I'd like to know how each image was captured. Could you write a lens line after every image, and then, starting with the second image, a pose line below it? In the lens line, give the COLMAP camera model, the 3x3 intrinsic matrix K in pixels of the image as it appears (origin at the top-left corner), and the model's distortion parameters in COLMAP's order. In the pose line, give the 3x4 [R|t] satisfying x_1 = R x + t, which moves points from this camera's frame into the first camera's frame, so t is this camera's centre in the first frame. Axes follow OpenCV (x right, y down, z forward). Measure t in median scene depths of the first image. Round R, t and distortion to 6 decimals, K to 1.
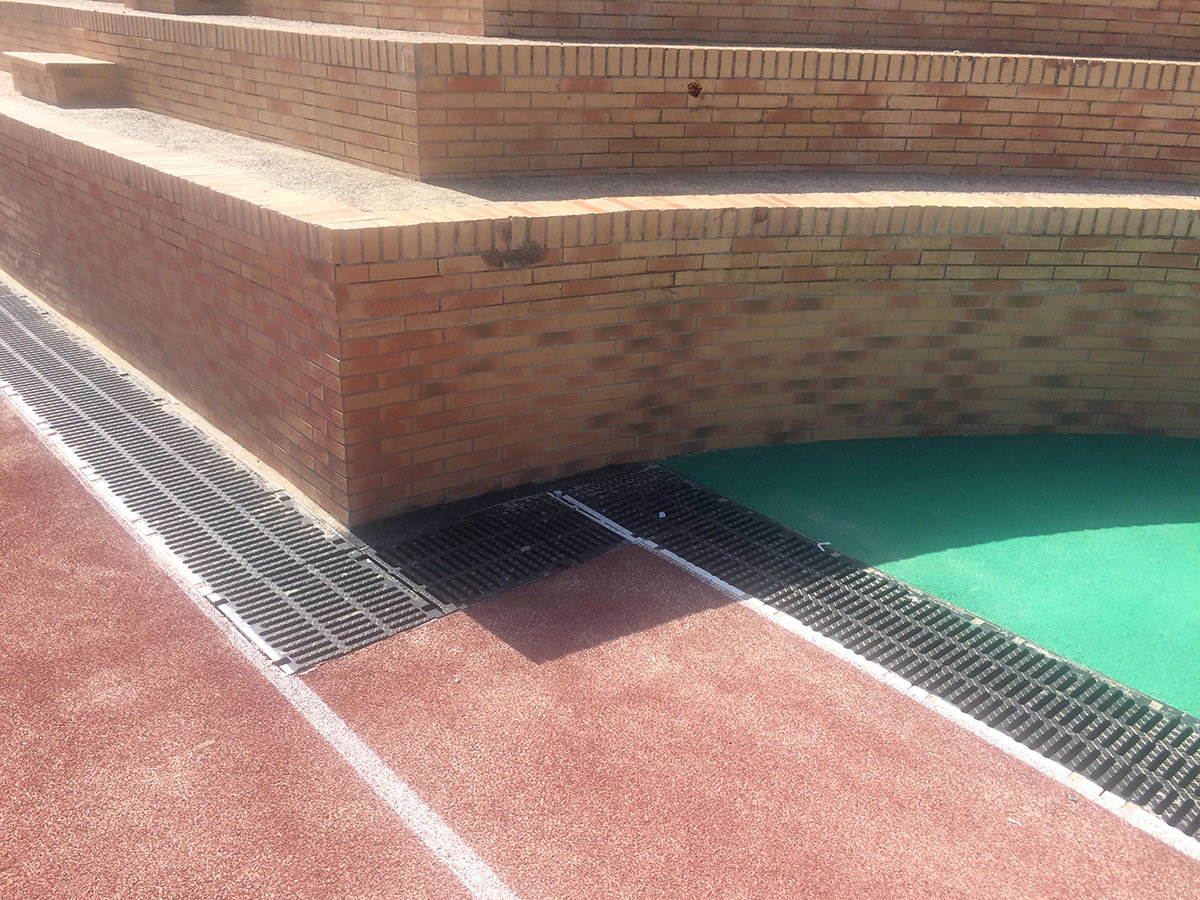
lens RADIAL K [[1022.5, 0, 600.0], [0, 1022.5, 450.0], [0, 0, 1]] dist [0.087840, -0.116007]
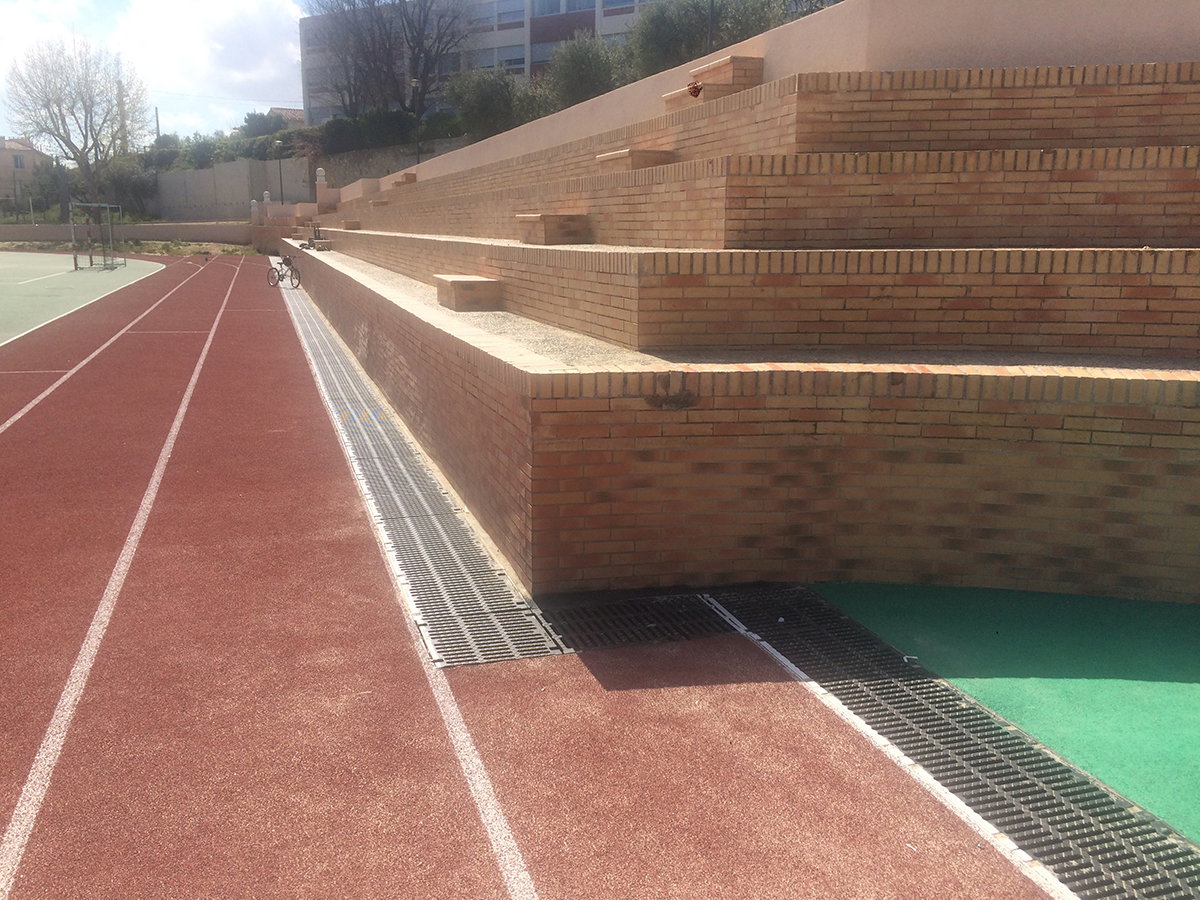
lens RADIAL K [[1022.5, 0, 600.0], [0, 1022.5, 450.0], [0, 0, 1]] dist [0.087840, -0.116007]
pose [[0.916880, 0.046053, -0.396498, 0.313568], [-0.125314, 0.976312, -0.176384, 0.101980], [0.378983, 0.211410, 0.900932, -0.176265]]
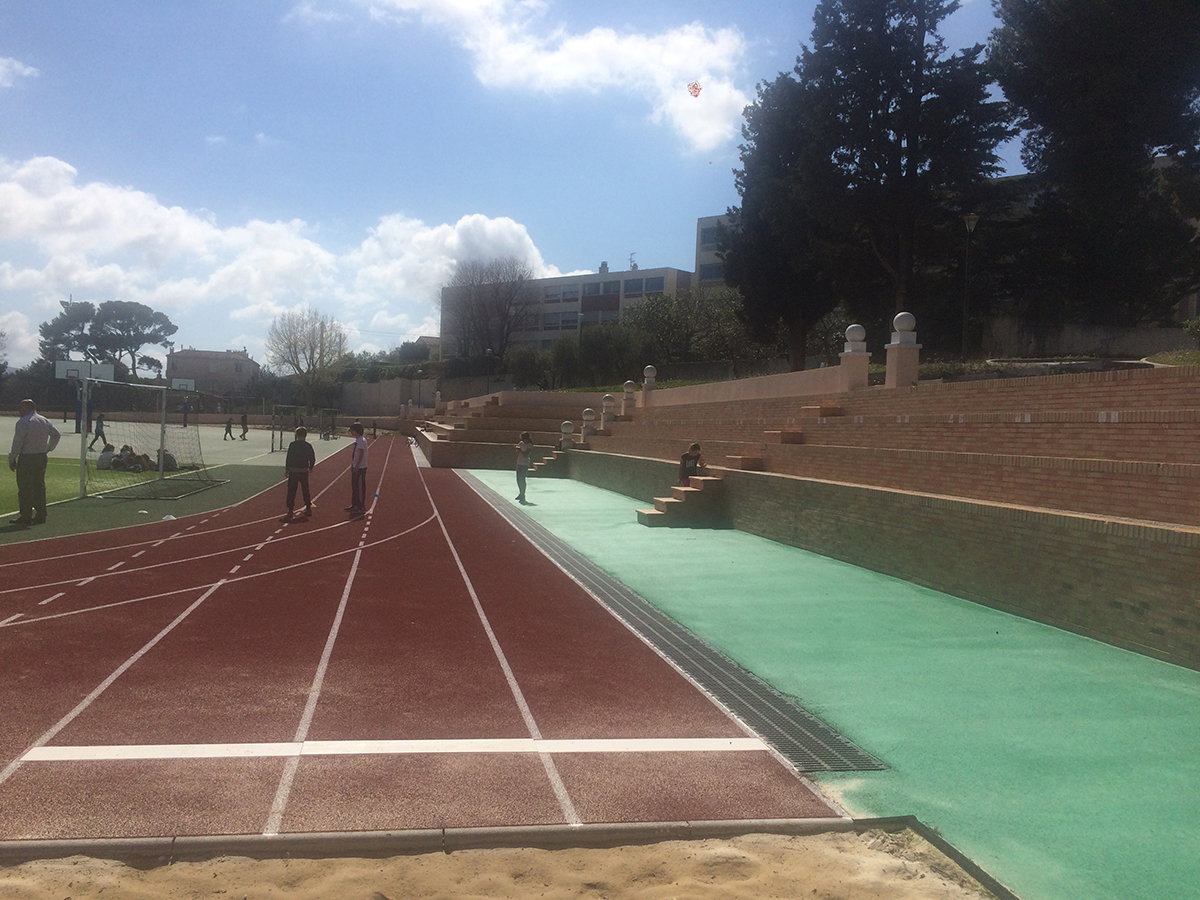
lens RADIAL K [[1022.5, 0, 600.0], [0, 1022.5, 450.0], [0, 0, 1]] dist [0.087840, -0.116007]
pose [[0.862681, 0.000557, -0.505749, 0.736566], [-0.197478, 0.920987, -0.335834, 0.304374], [0.465601, 0.389592, 0.794628, -0.617577]]
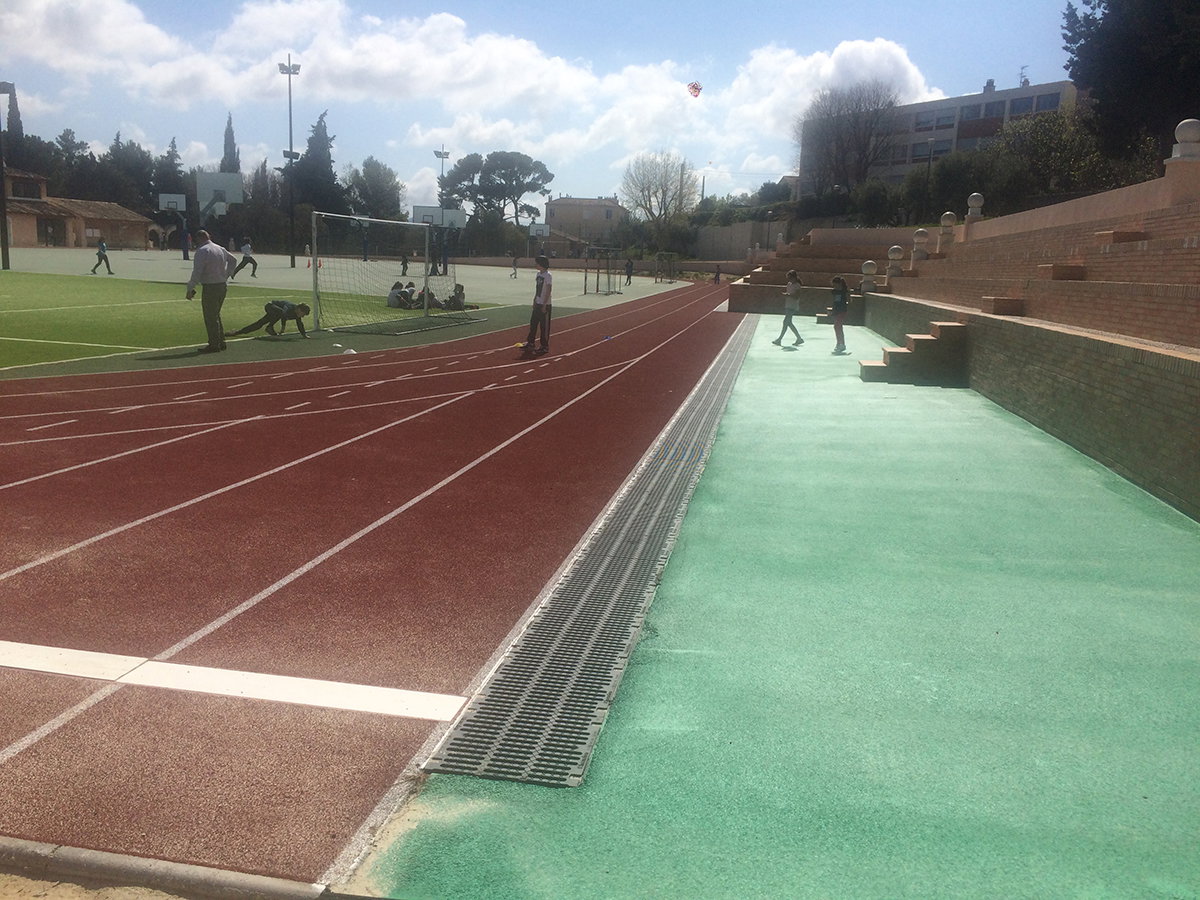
lens RADIAL K [[1035.5, 0, 599.6], [0, 1035.5, 406.8], [0, 0, 1]] dist [0.072714, -0.013849]
pose [[0.626732, 0.091131, -0.773888, 0.754449], [-0.314639, 0.938174, -0.144333, 0.282546], [0.712888, 0.333954, 0.616657, -0.559428]]
